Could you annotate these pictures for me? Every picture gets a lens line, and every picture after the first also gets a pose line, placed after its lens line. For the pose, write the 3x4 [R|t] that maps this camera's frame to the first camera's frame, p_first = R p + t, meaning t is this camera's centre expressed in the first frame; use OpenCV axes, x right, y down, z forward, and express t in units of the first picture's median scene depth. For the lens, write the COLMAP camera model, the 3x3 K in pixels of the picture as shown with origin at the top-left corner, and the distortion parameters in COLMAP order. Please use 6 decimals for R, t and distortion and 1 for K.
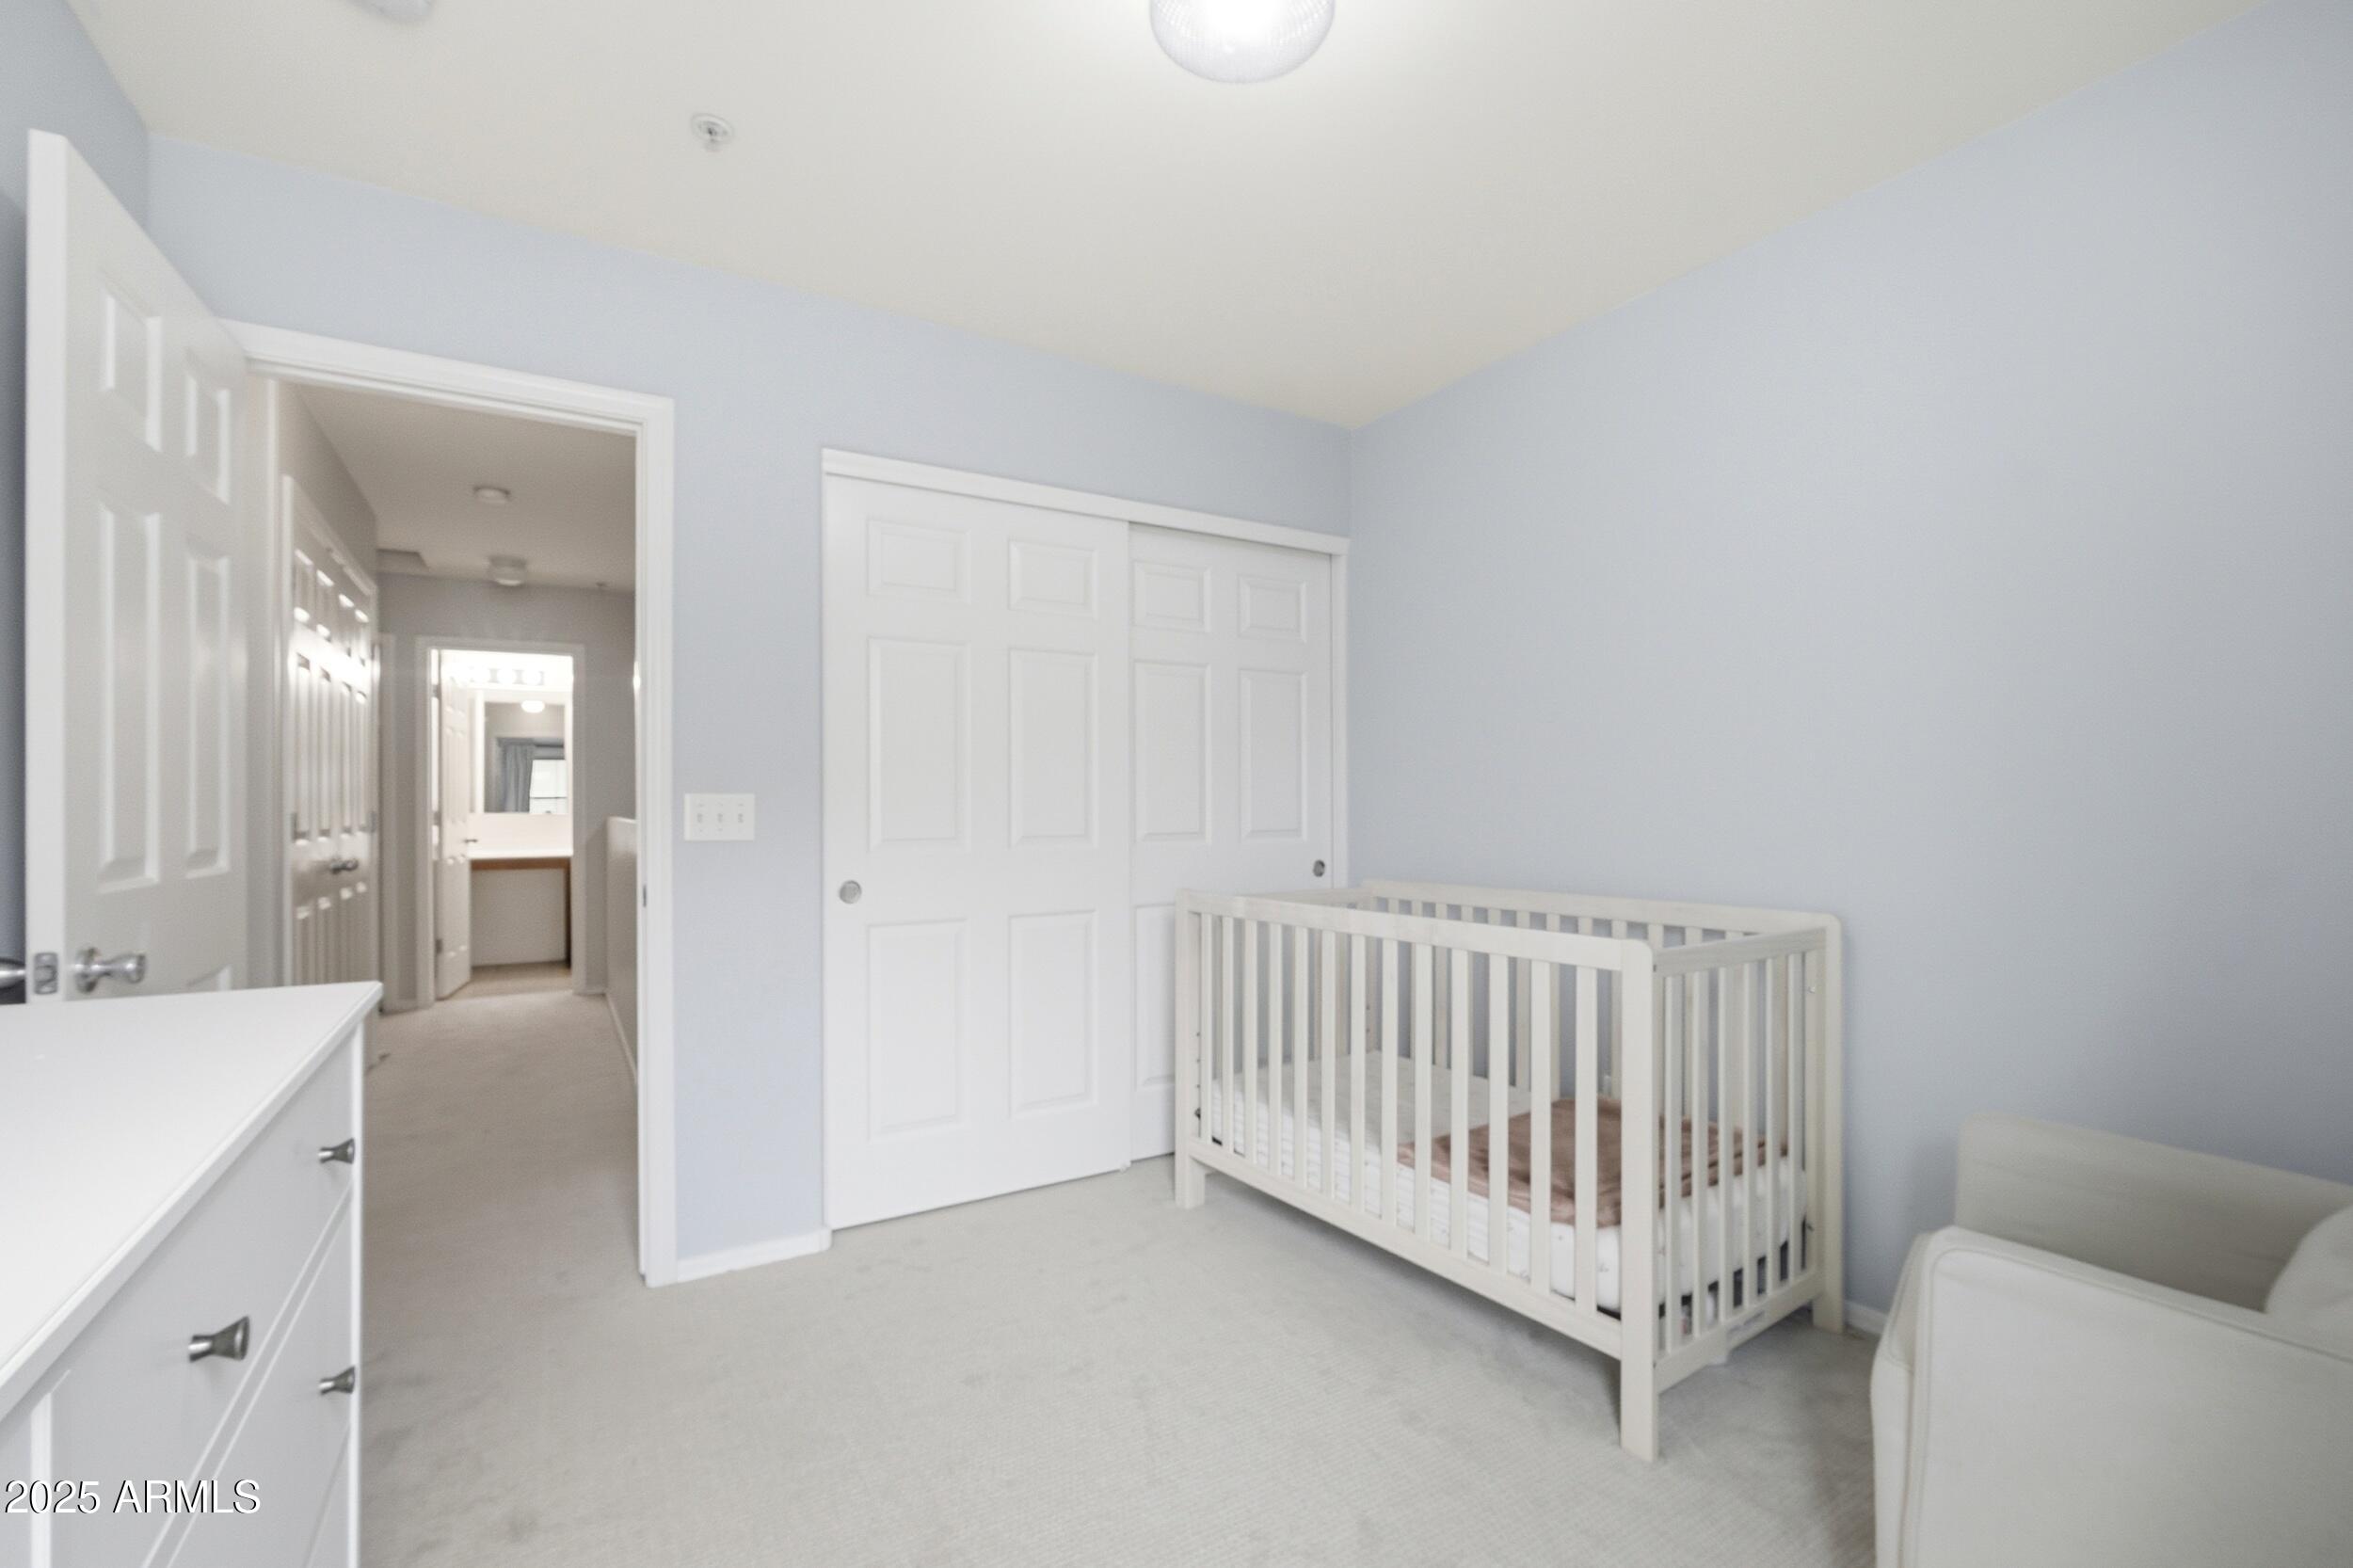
lens RADIAL K [[1037.7, 0, 1174.2], [0, 1037.7, 797.7], [0, 0, 1]] dist [-0.001565, -0.000143]
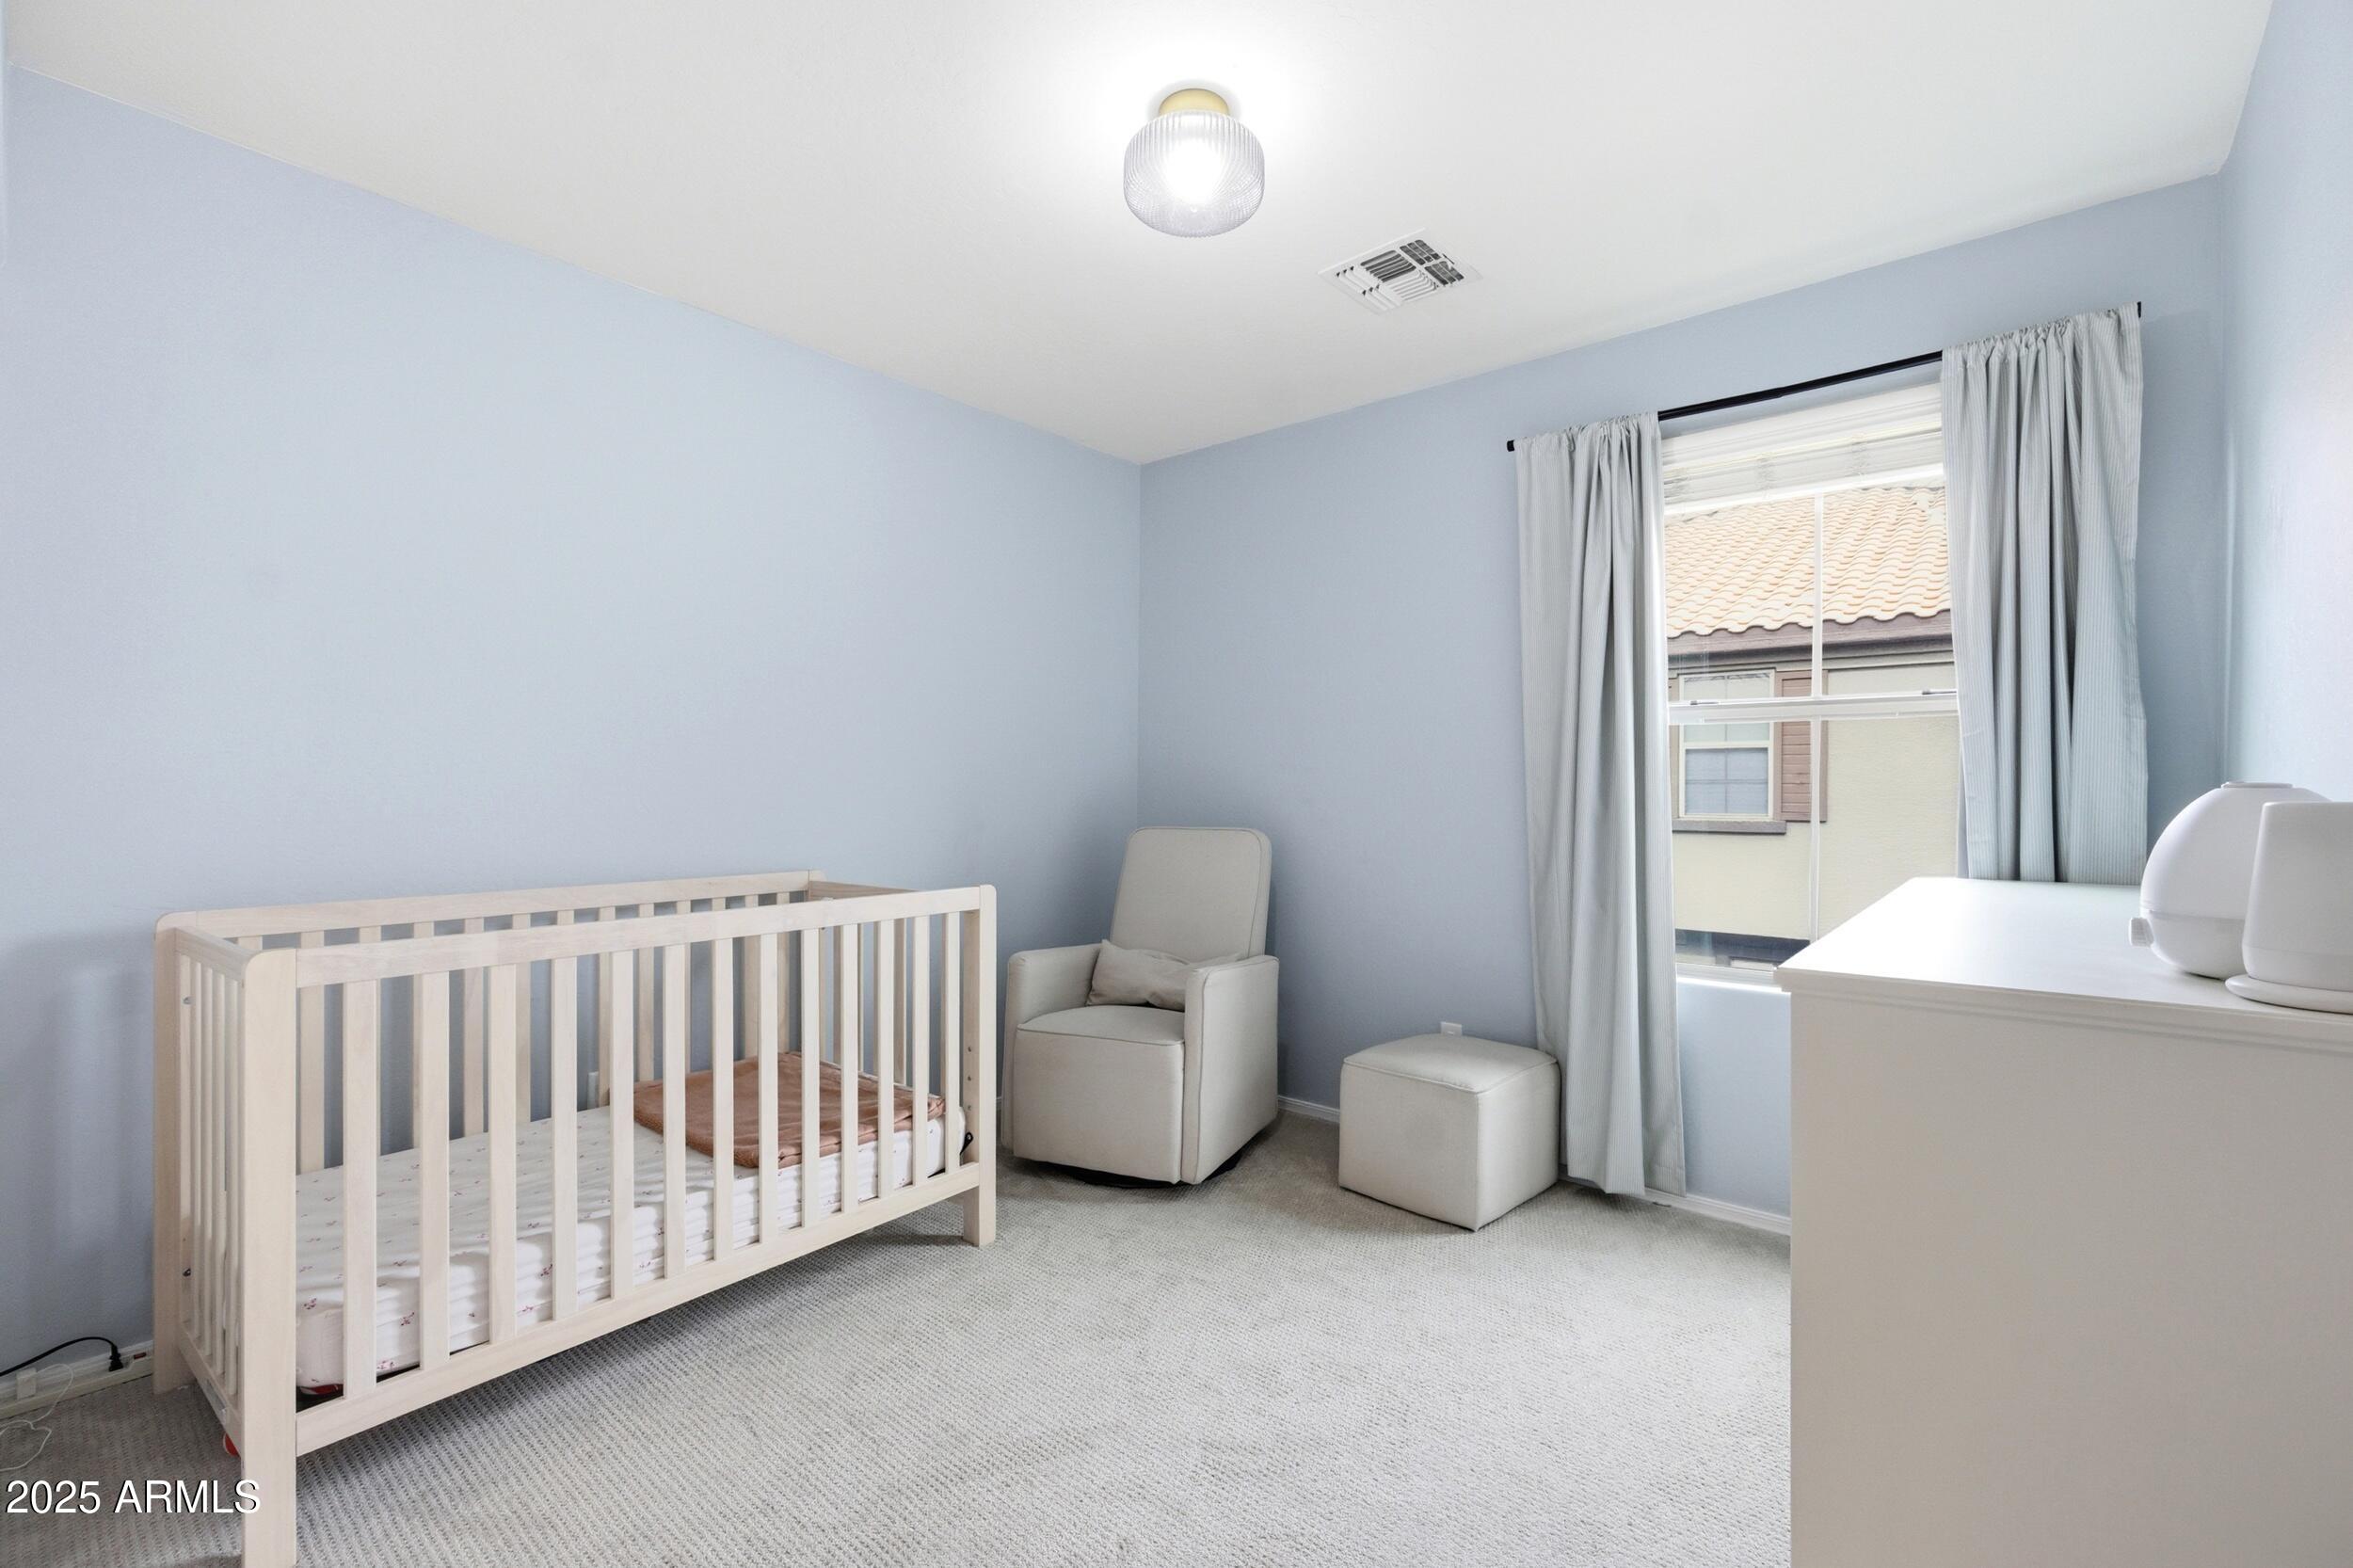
lens RADIAL K [[1037.7, 0, 1174.2], [0, 1037.7, 797.7], [0, 0, 1]] dist [-0.001565, -0.000143]
pose [[-0.319575, -0.009460, 0.947514, -0.763647], [-0.013138, 0.999898, 0.005552, 0.004024], [-0.947470, -0.010674, -0.319666, 0.928325]]
